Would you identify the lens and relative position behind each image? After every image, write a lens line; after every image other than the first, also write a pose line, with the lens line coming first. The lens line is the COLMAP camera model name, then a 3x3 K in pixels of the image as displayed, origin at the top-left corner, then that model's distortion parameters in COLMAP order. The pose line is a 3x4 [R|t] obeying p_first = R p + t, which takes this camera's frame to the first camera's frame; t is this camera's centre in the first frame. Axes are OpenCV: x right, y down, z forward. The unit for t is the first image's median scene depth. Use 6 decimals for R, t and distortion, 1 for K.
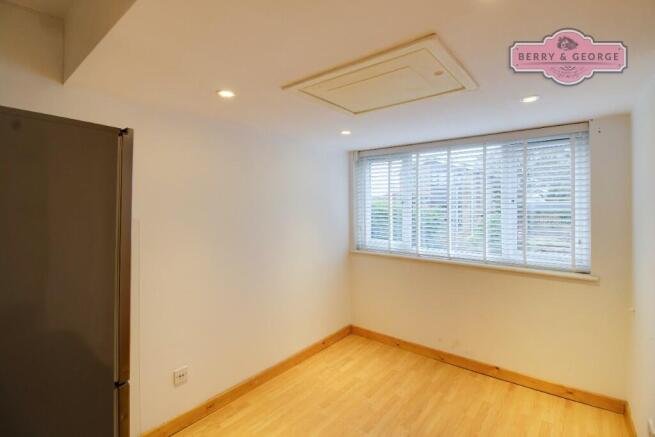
lens RADIAL K [[304.4, 0, 329.0], [0, 304.4, 203.5], [0, 0, 1]] dist [0.000287, -0.000090]
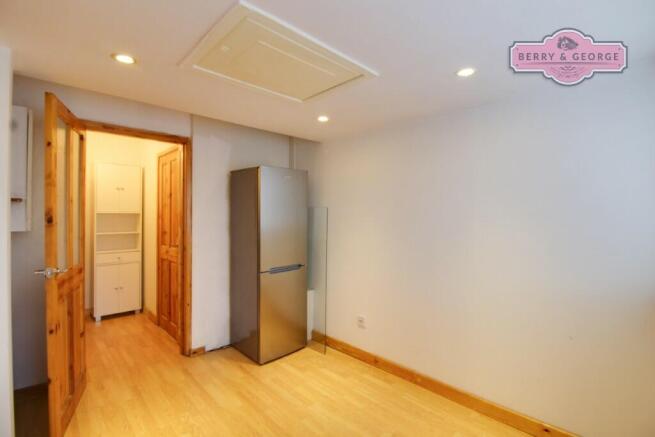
lens RADIAL K [[304.4, 0, 329.0], [0, 304.4, 203.5], [0, 0, 1]] dist [0.000287, -0.000090]
pose [[-0.118201, -0.032187, -0.992468, 0.627337], [0.012674, 0.999344, -0.033920, 0.052455], [0.992909, -0.016588, -0.117716, 0.697821]]
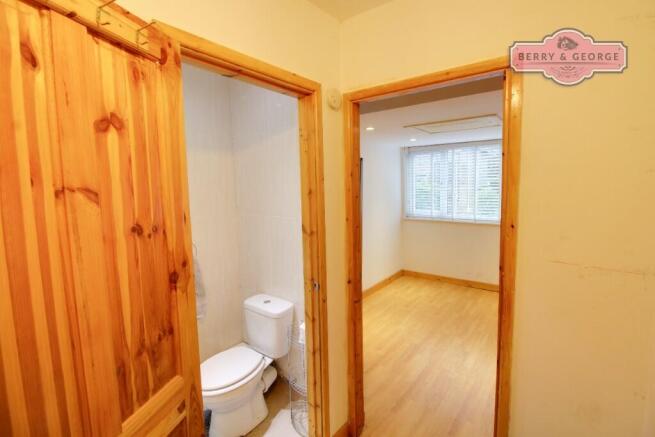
lens RADIAL K [[304.4, 0, 329.0], [0, 304.4, 203.5], [0, 0, 1]] dist [0.000287, -0.000090]
pose [[0.999489, -0.024233, 0.020844, -0.348559], [0.022565, 0.996789, 0.076829, -0.034370], [-0.022639, -0.076319, 0.996826, -0.468801]]
